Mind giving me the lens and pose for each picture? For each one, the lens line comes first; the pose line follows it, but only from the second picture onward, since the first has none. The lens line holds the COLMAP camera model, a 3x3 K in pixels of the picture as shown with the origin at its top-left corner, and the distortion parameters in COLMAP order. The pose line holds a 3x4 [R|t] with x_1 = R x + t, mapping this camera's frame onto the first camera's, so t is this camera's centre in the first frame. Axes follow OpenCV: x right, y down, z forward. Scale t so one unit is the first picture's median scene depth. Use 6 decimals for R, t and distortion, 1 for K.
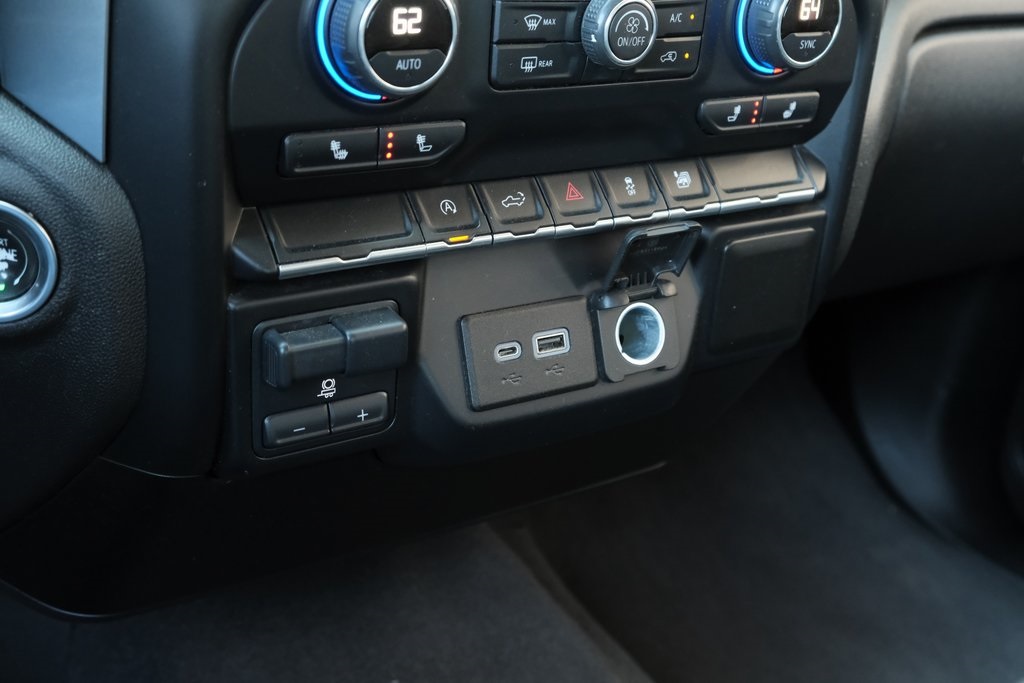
lens RADIAL K [[1260.8, 0, 515.6], [0, 1260.8, 340.1], [0, 0, 1]] dist [-0.035328, 0.000000]
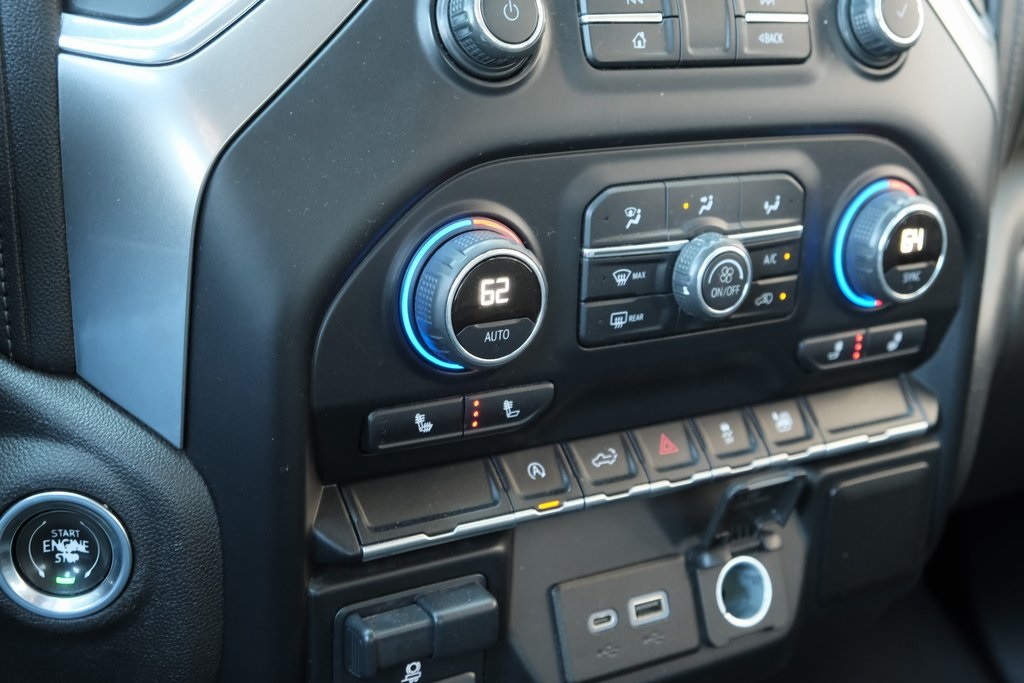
lens RADIAL K [[1457.7, 0, 516.3], [0, 1457.7, 342.1], [0, 0, 1]] dist [-0.029230, 0.000000]
pose [[0.999011, -0.031271, -0.031596, -0.031753], [0.027187, 0.992120, -0.122304, -0.069845], [0.035172, 0.121324, 0.991990, -0.086883]]
